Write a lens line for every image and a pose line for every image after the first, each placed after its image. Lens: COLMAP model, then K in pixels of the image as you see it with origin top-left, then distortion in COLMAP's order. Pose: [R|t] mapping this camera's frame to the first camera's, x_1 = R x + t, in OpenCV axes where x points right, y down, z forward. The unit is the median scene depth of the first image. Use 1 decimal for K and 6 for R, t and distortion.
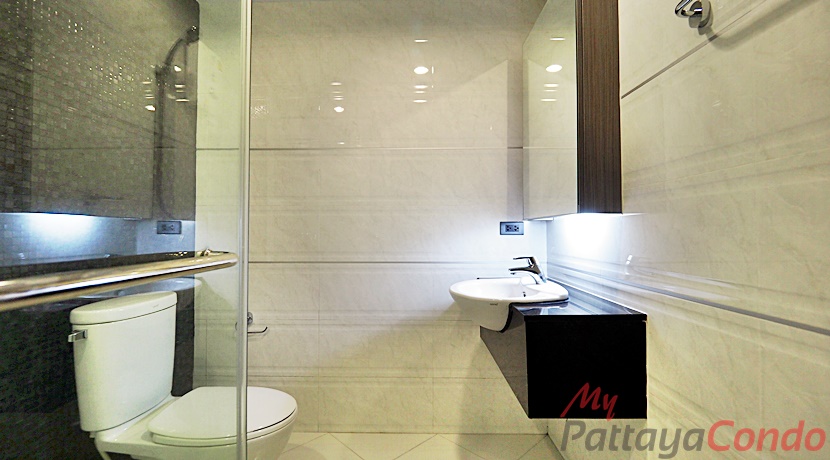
lens RADIAL K [[345.0, 0, 417.8], [0, 345.0, 227.0], [0, 0, 1]] dist [0.000193, 0.000005]
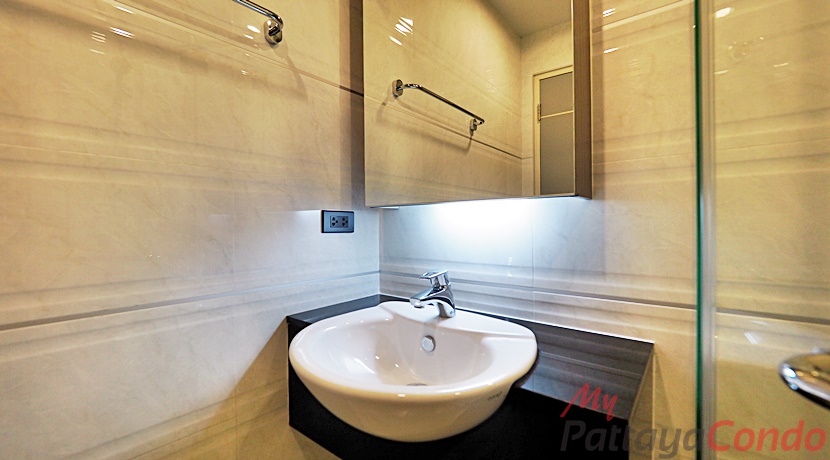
lens RADIAL K [[345.0, 0, 417.8], [0, 345.0, 227.0], [0, 0, 1]] dist [0.000193, 0.000005]
pose [[0.601690, -0.013049, 0.798623, -0.134737], [0.000946, 0.999877, 0.015625, 0.004047], [-0.798729, -0.008646, 0.601629, 0.530989]]
